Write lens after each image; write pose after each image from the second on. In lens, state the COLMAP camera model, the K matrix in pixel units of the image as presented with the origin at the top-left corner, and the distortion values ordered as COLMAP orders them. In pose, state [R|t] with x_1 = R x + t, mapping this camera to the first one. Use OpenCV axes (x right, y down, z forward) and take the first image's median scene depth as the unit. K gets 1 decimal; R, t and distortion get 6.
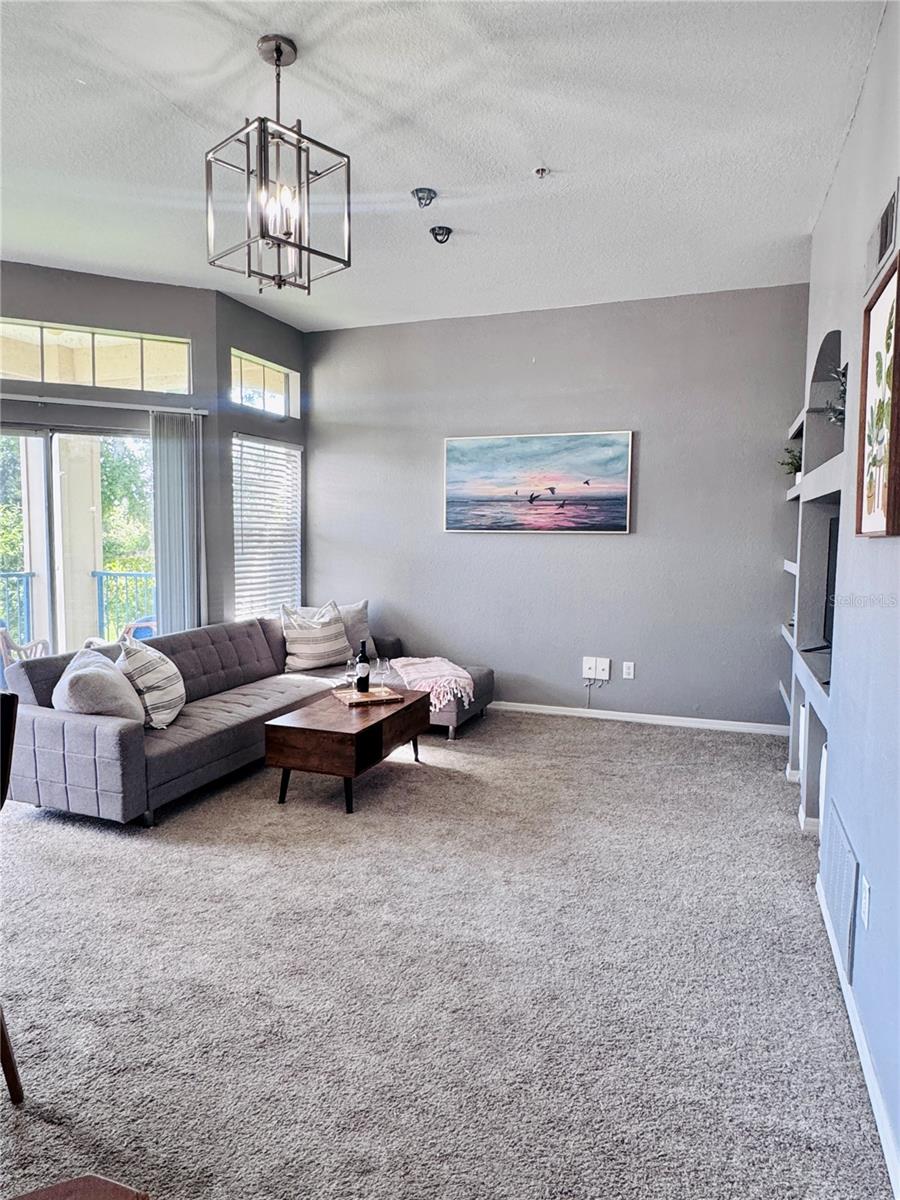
lens RADIAL K [[732.8, 0, 450.4], [0, 732.8, 595.0], [0, 0, 1]] dist [-0.006507, -0.002108]
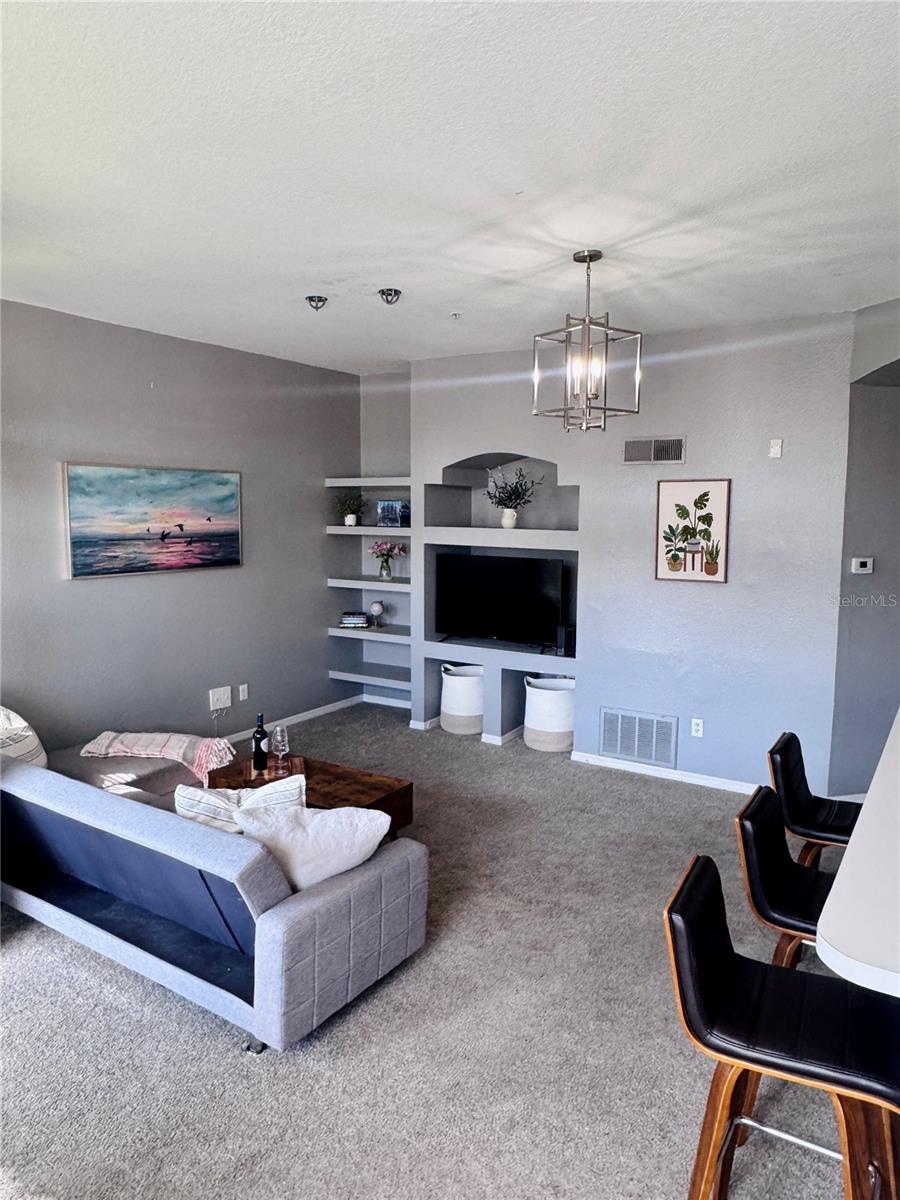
lens RADIAL K [[803.2, 0, 449.8], [0, 803.2, 599.6], [0, 0, 1]] dist [0.000353, 0.000373]
pose [[0.217675, -0.120608, 0.968541, -0.803065], [0.074966, 0.991470, 0.106615, -0.133183], [-0.973138, 0.049400, 0.224859, 0.422979]]
